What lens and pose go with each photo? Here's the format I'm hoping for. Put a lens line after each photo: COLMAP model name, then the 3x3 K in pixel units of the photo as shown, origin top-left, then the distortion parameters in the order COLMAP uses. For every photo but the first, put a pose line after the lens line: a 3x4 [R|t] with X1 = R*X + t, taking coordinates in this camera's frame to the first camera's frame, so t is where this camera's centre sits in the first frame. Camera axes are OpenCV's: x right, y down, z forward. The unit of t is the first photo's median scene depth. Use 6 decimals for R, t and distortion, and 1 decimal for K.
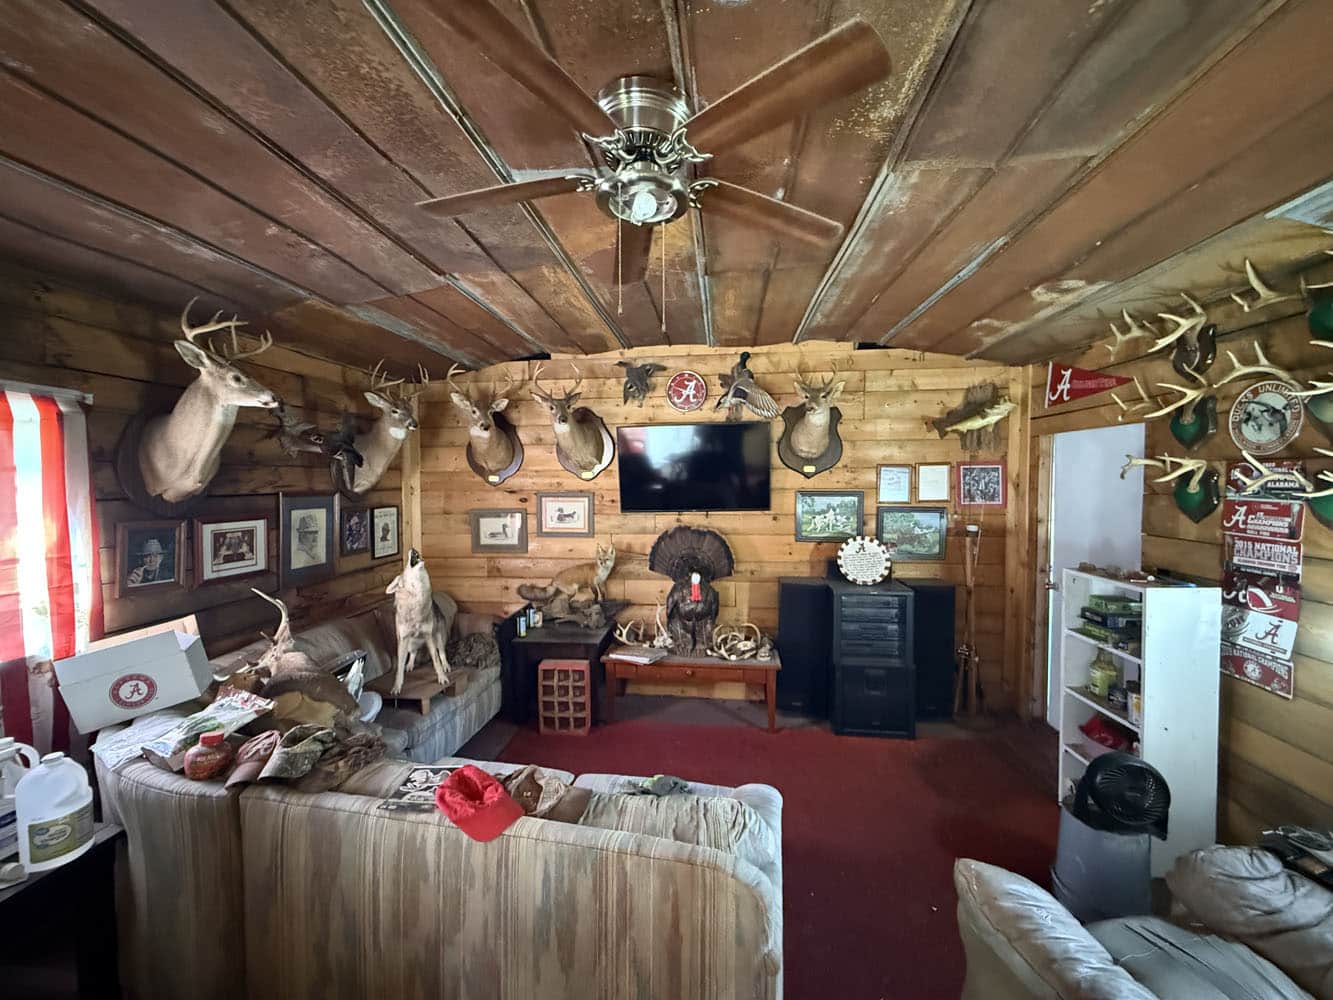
lens RADIAL K [[535.5, 0, 663.8], [0, 535.5, 489.9], [0, 0, 1]] dist [-0.000382, -0.000033]
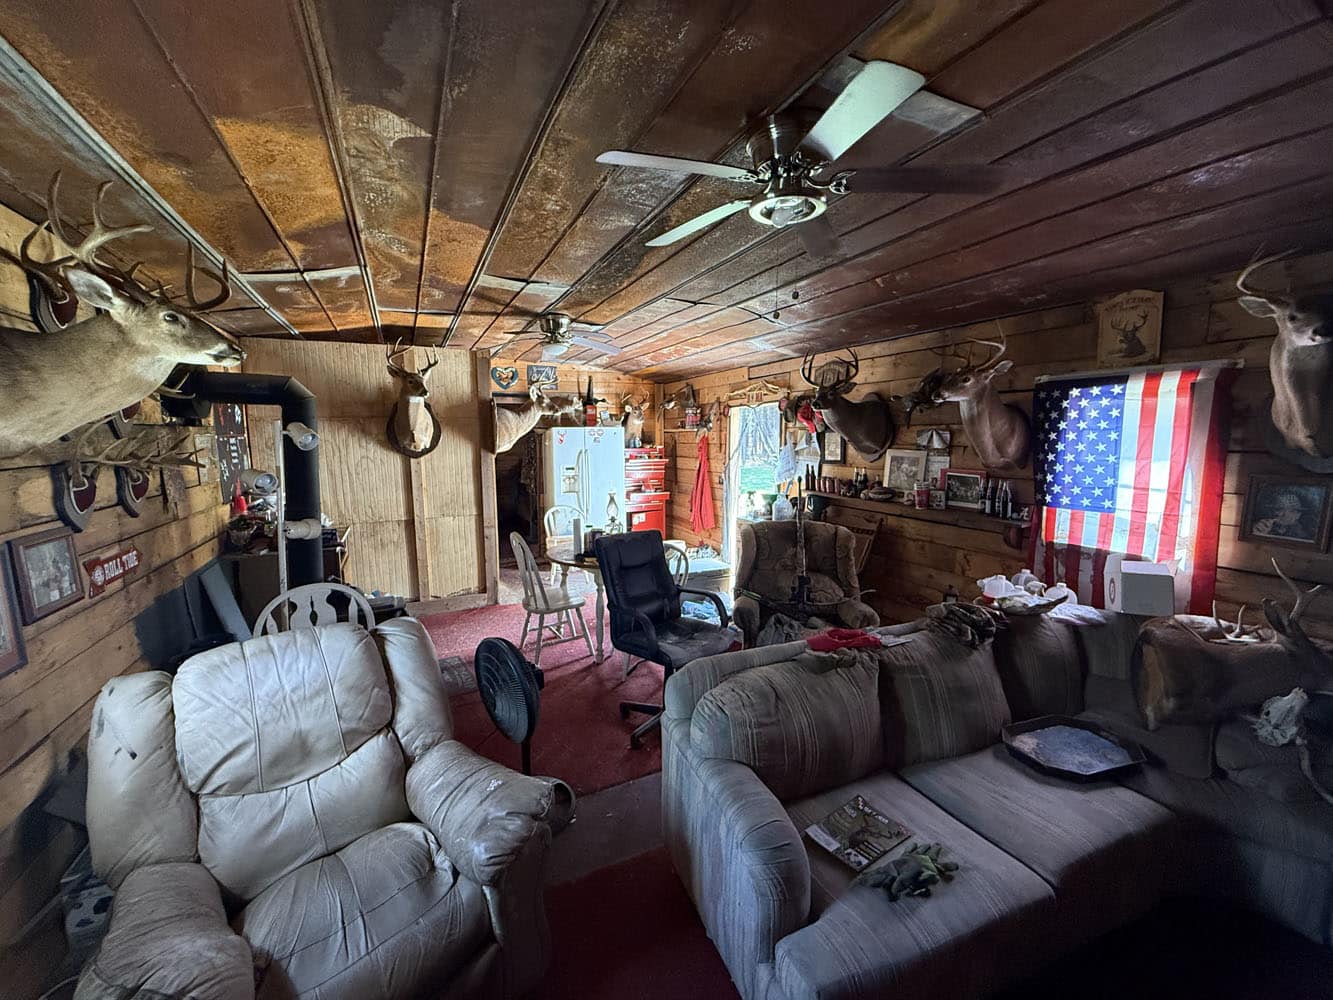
lens RADIAL K [[535.5, 0, 667.2], [0, 535.5, 495.8], [0, 0, 1]] dist [-0.000382, -0.000033]
pose [[-0.842814, 0.063915, -0.534396, 0.578349], [-0.008888, 0.991135, 0.132560, -0.027900], [0.538131, 0.116474, -0.834774, 1.273106]]
